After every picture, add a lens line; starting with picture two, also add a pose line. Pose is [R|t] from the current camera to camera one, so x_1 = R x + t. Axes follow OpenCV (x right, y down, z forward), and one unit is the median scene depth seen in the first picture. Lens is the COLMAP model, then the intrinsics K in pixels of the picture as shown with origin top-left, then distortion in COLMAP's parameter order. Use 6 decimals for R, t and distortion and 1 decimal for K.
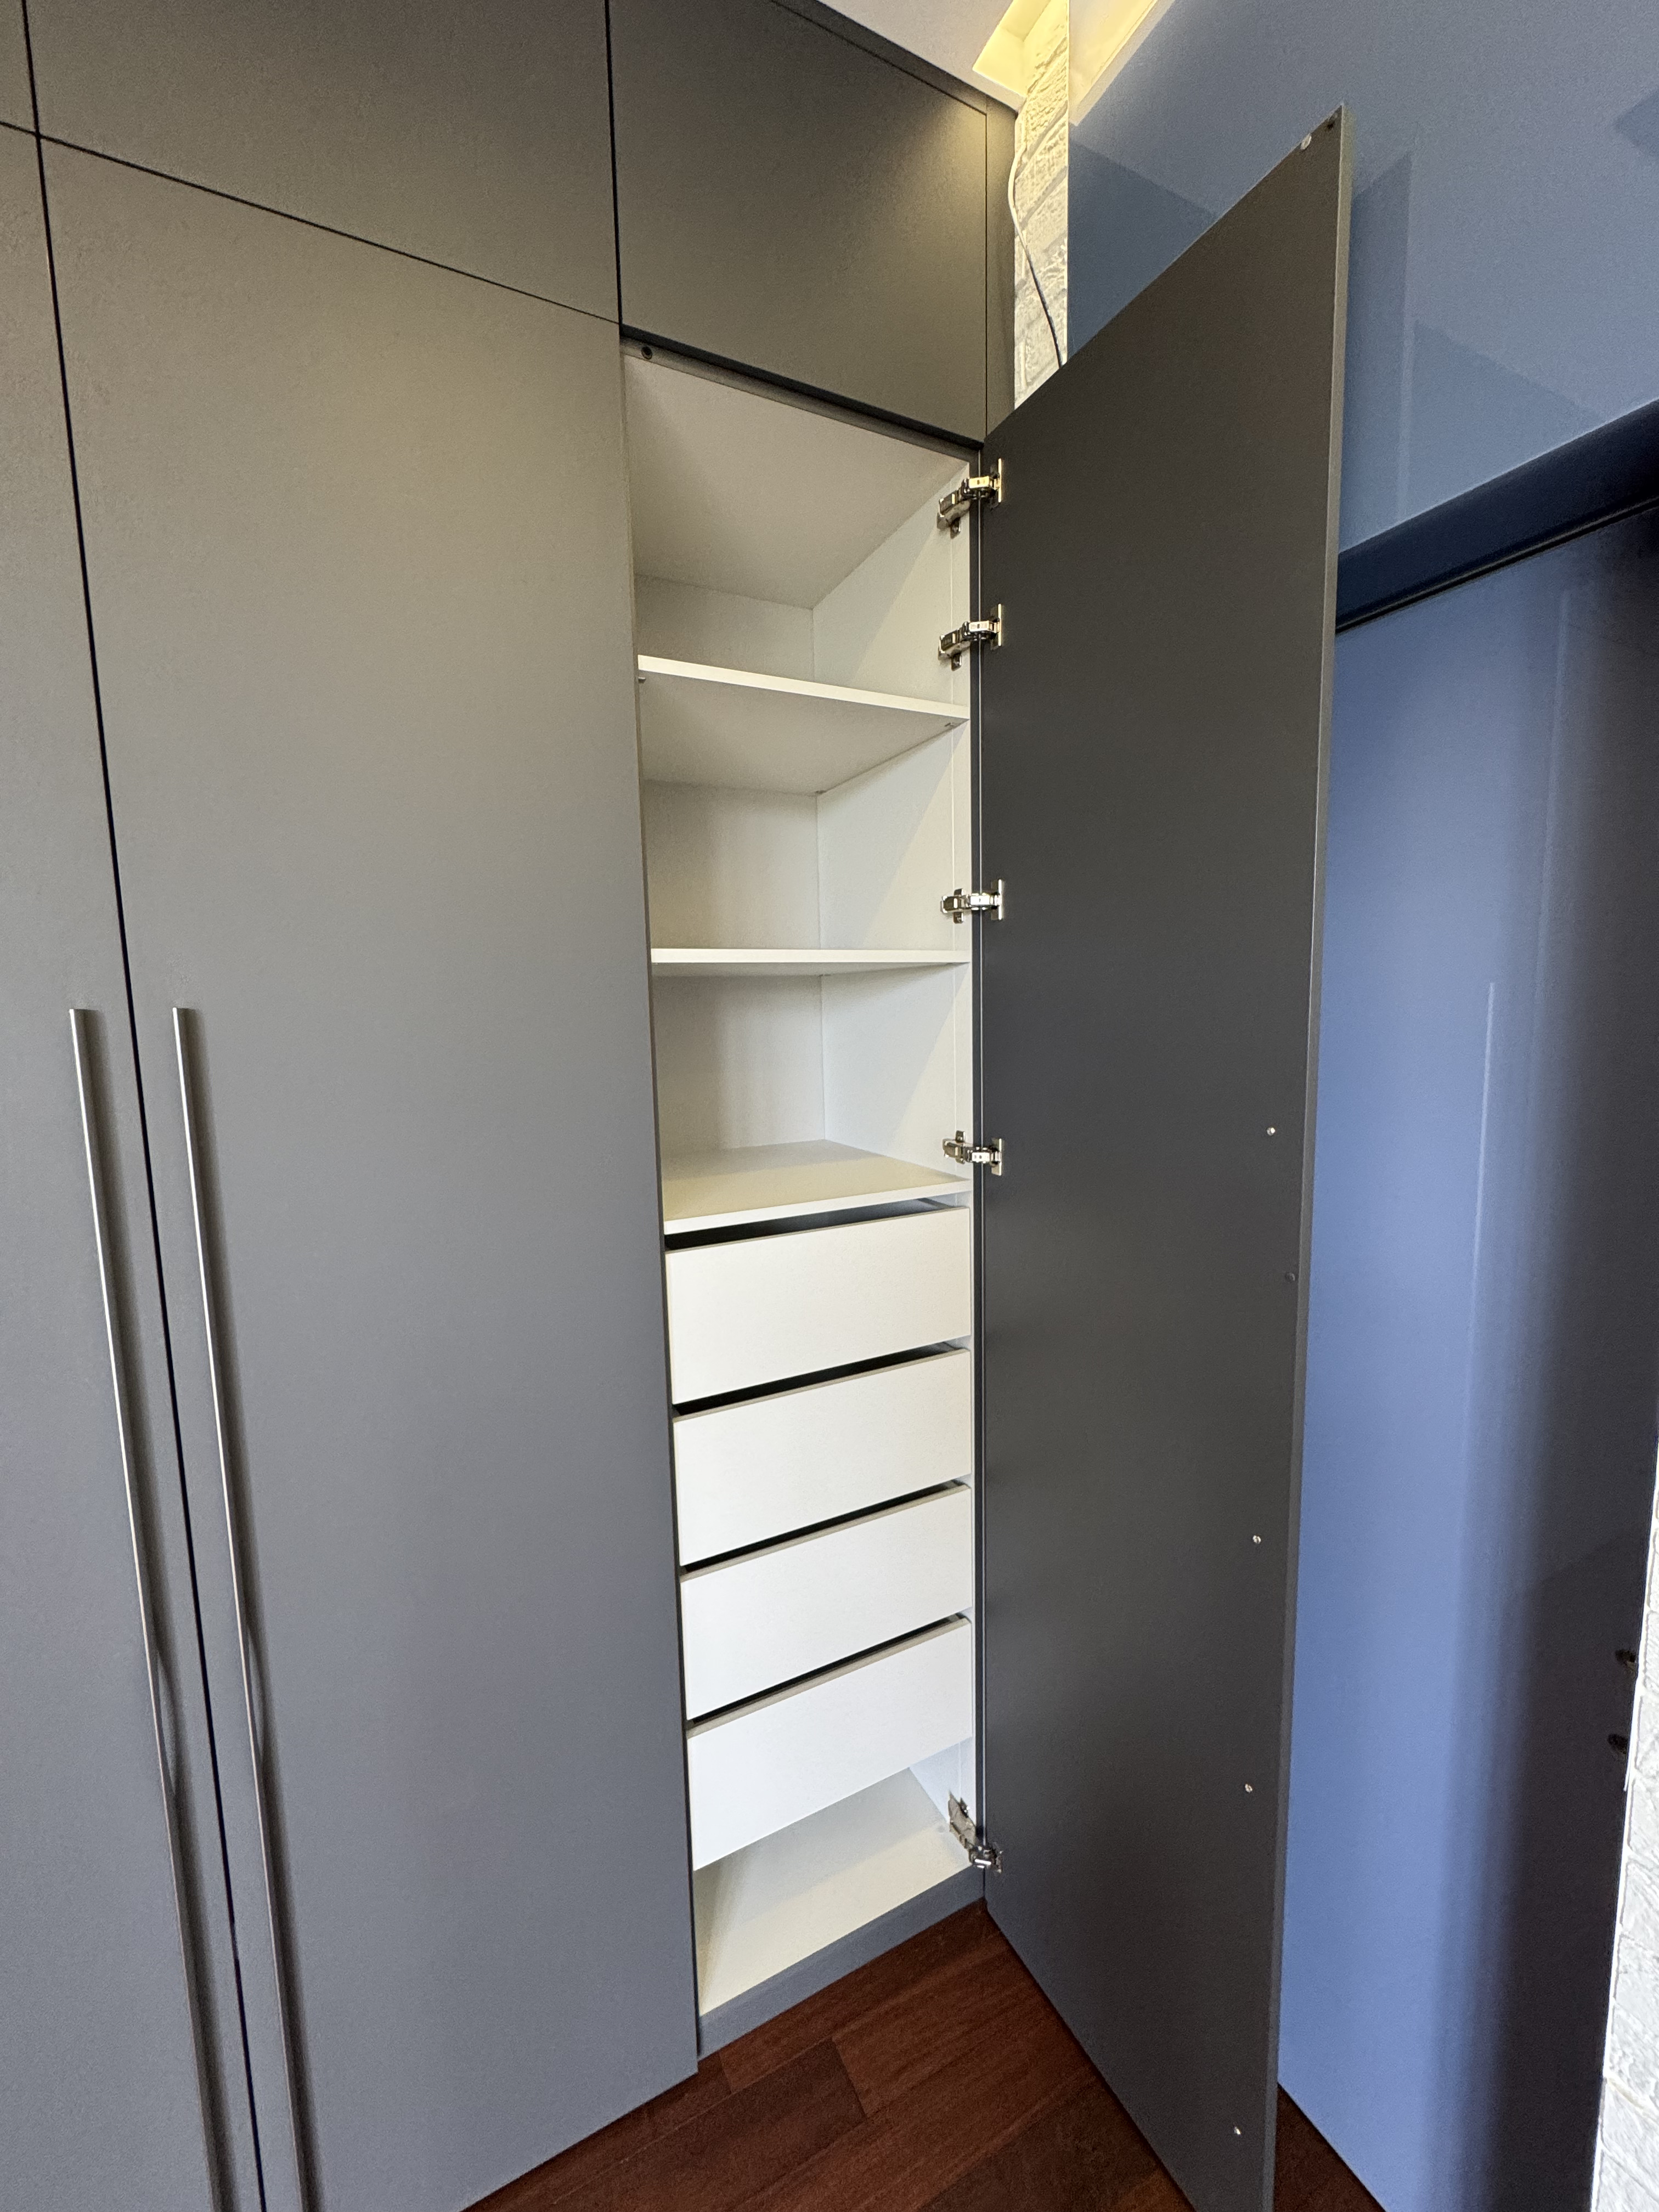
lens RADIAL K [[880.1, 0, 833.2], [0, 880.1, 1098.4], [0, 0, 1]] dist [-0.003559, 0.000830]
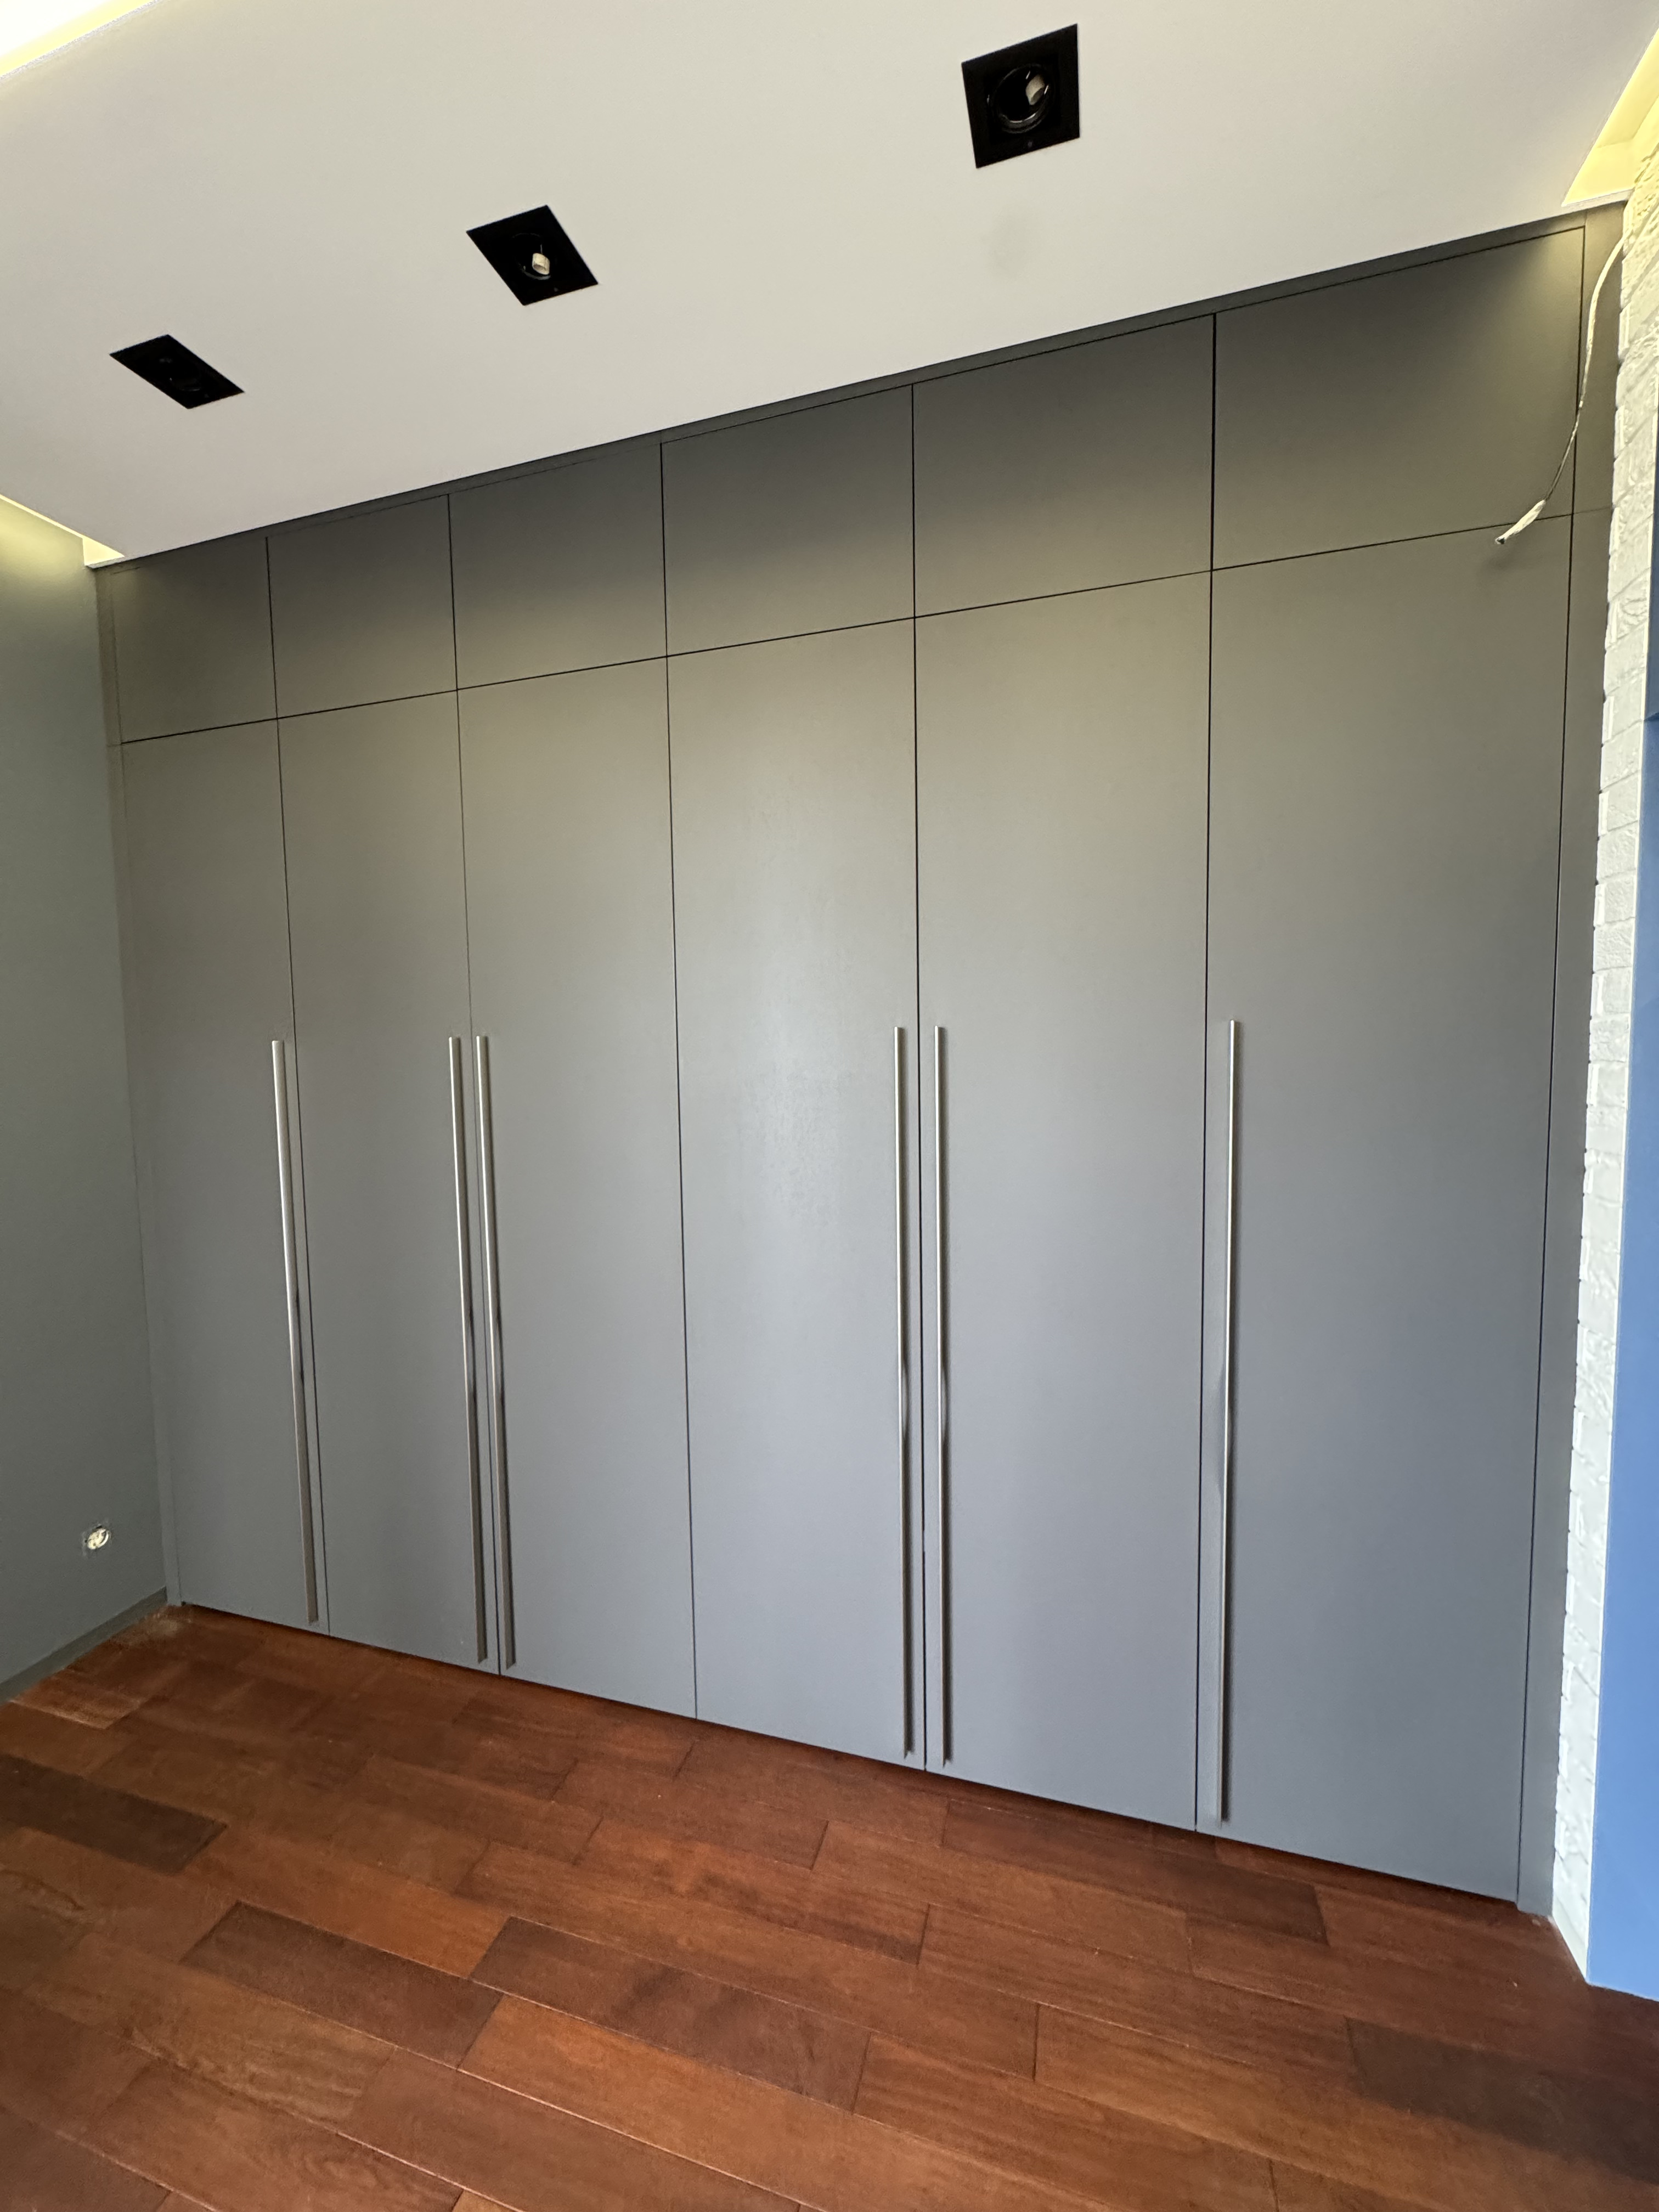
lens RADIAL K [[880.1, 0, 830.2], [0, 880.1, 1102.1], [0, 0, 1]] dist [-0.003559, 0.000830]
pose [[0.718951, 0.057224, -0.692701, 0.323070], [-0.075410, 0.997144, 0.004106, 0.053882], [0.690957, 0.049285, 0.721213, -0.411189]]
